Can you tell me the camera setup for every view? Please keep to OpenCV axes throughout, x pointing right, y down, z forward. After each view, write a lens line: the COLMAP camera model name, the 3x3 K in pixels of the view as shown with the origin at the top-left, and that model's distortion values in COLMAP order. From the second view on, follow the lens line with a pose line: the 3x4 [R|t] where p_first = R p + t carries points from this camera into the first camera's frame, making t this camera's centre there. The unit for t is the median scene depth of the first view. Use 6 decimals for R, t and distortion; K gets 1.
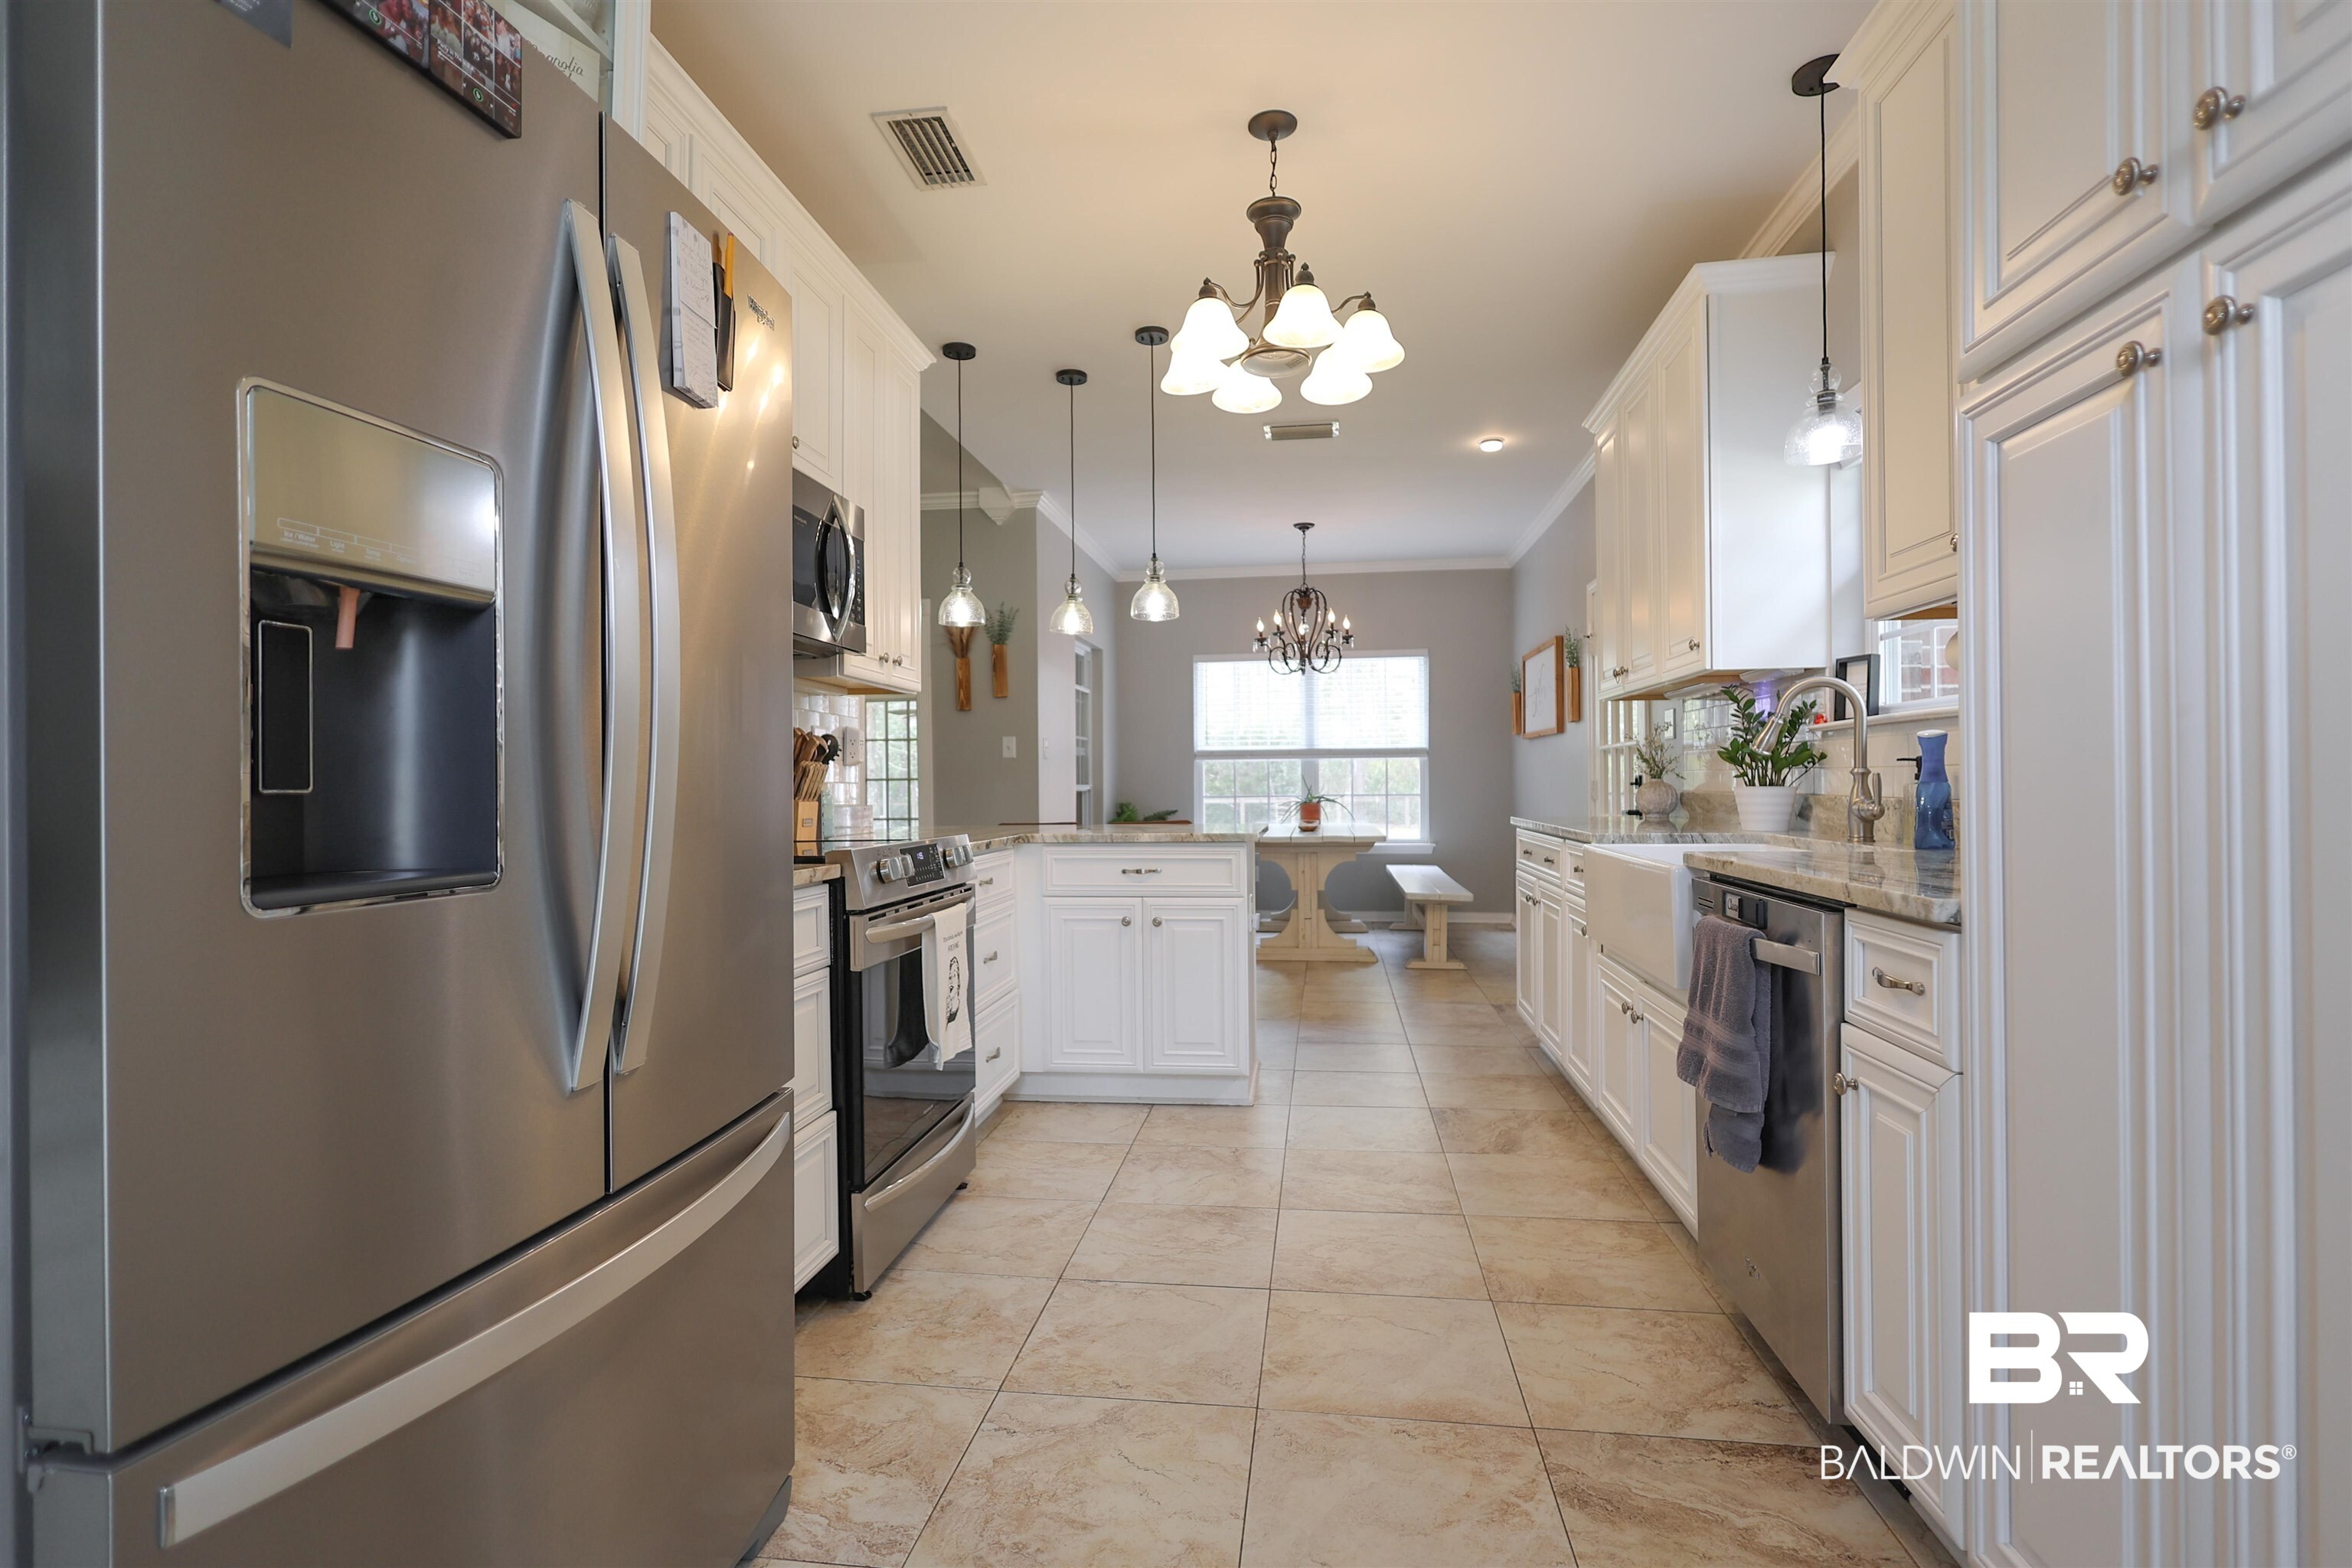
lens RADIAL K [[1117.2, 0, 1176.0], [0, 1117.2, 784.0], [0, 0, 1]] dist [-0.015015, 0.000433]
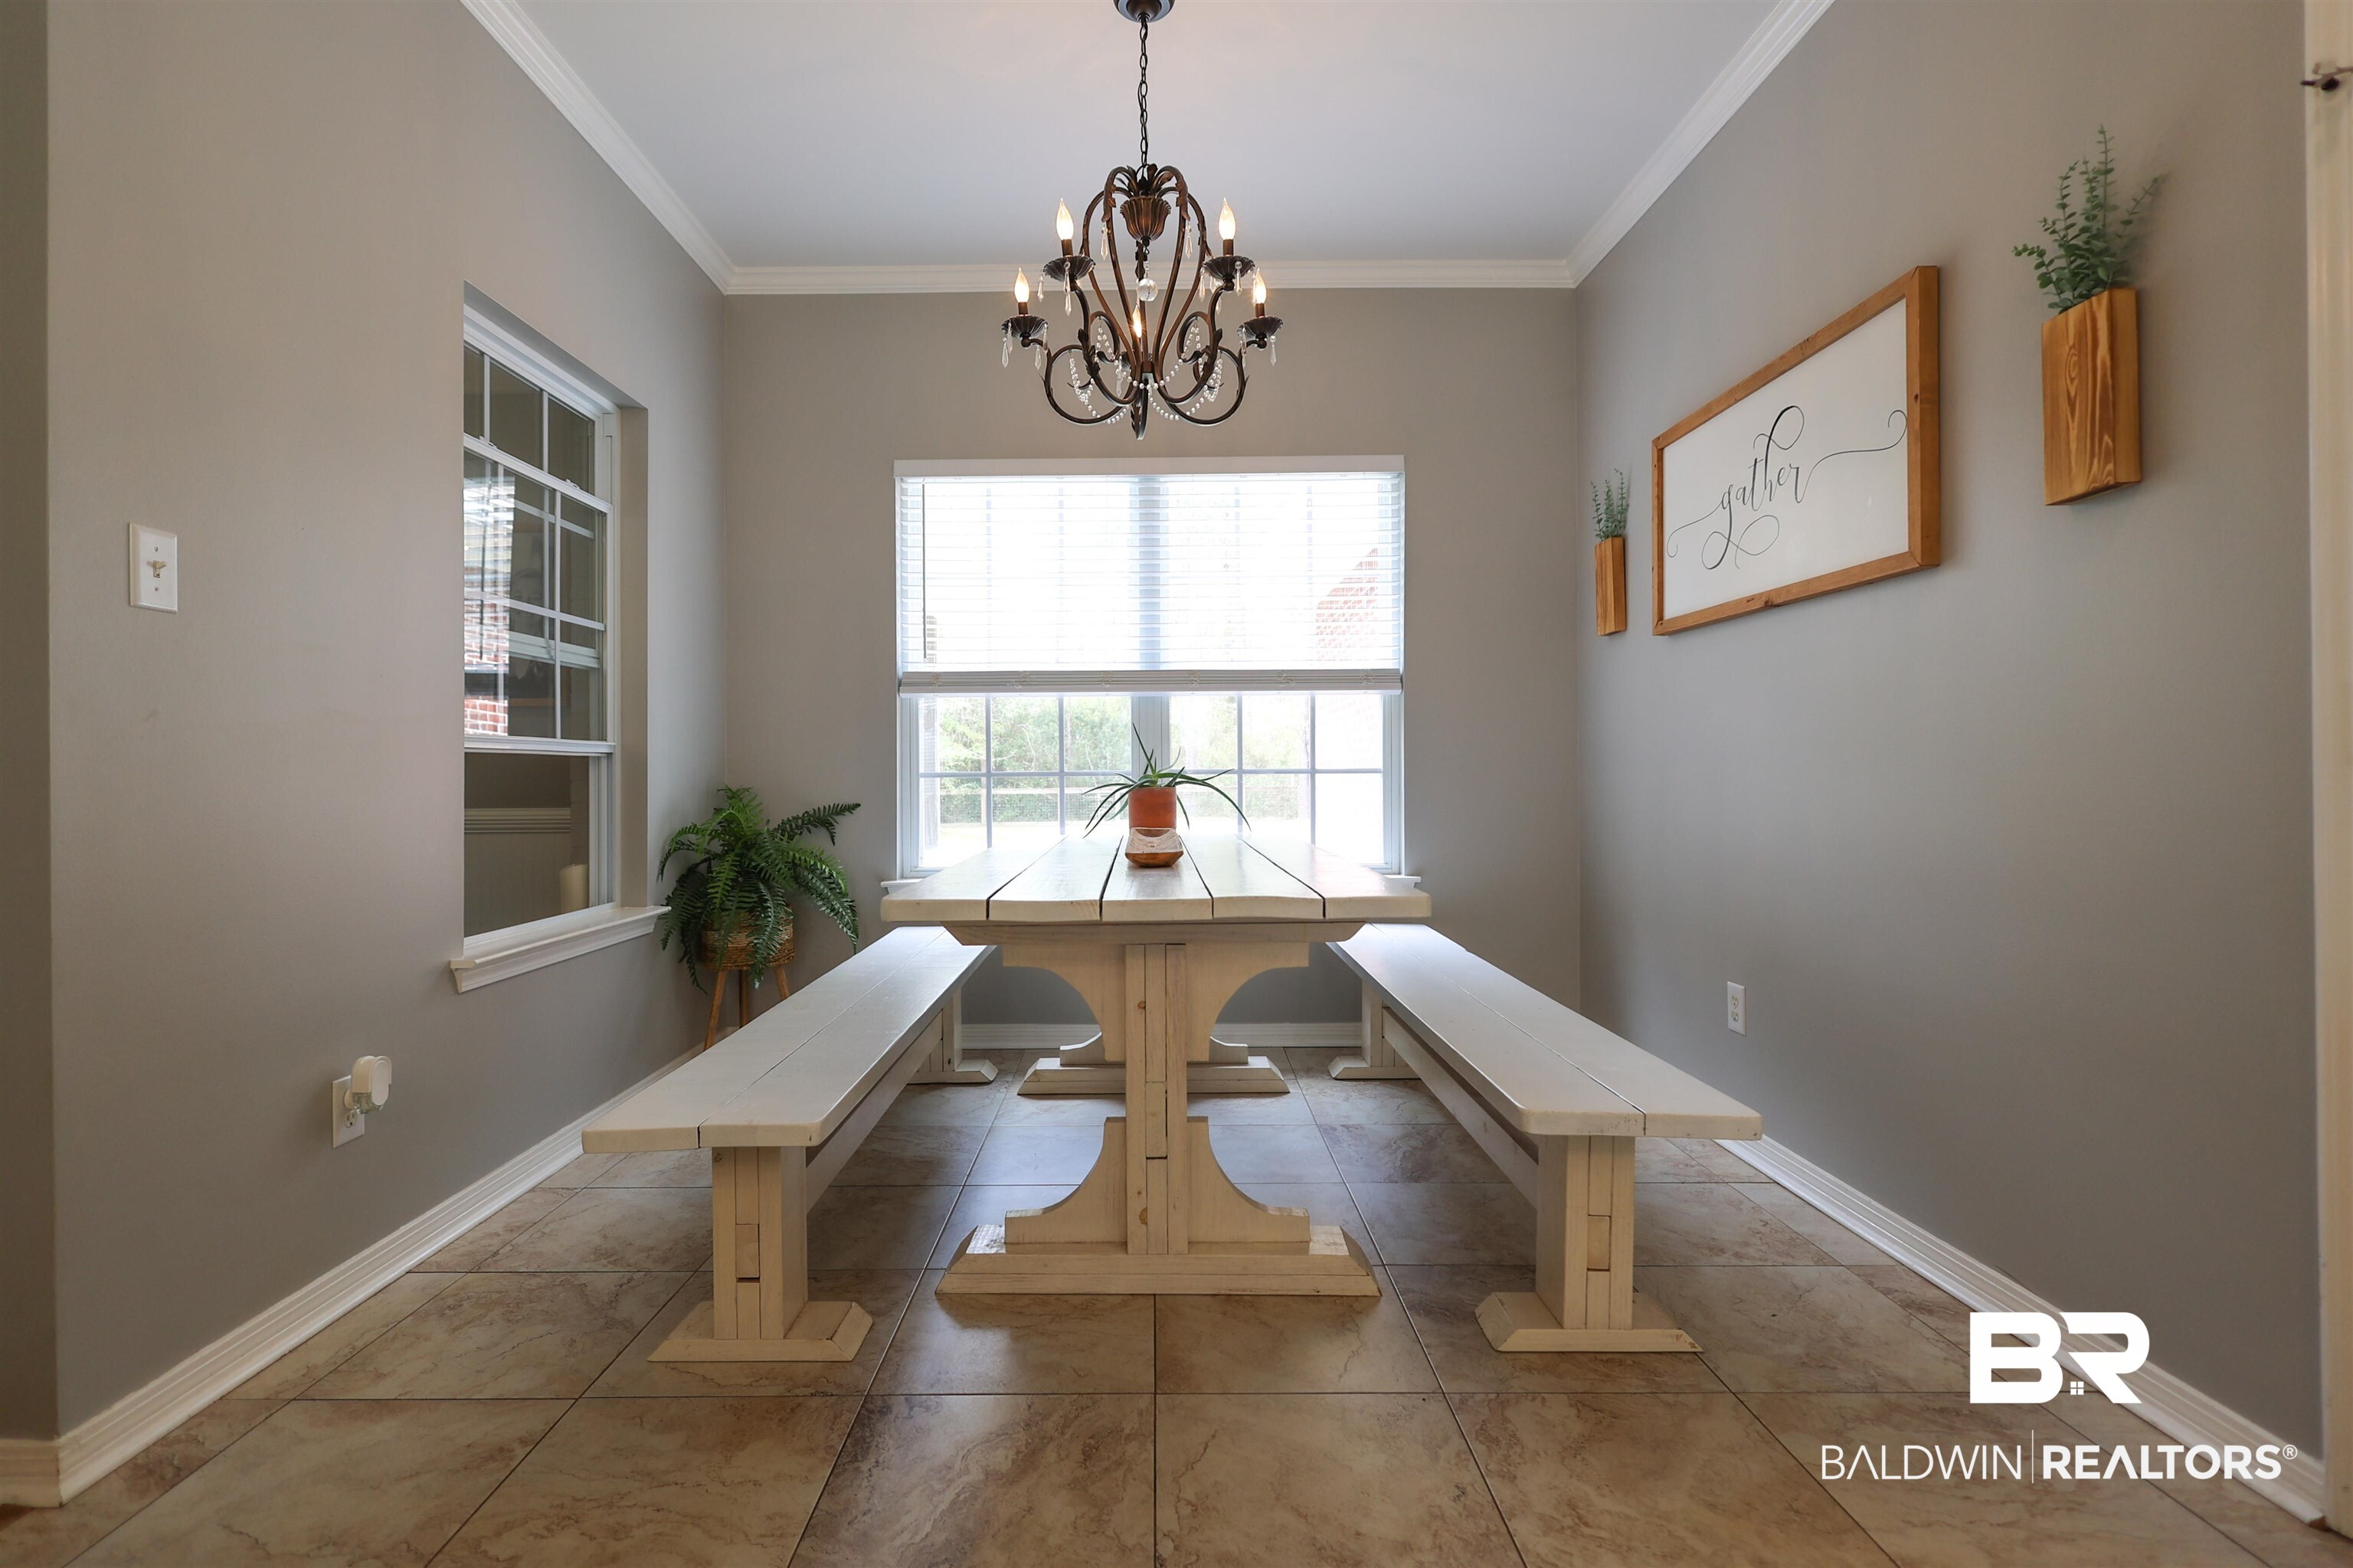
lens RADIAL K [[1127.0, 0, 1176.5], [0, 1127.0, 784.0], [0, 0, 1]] dist [0.000519, 0.000040]
pose [[0.987758, 0.005817, 0.155883, 0.061236], [-0.006607, 0.999968, 0.004549, 0.012986], [-0.155852, -0.005524, 0.987765, 0.561542]]
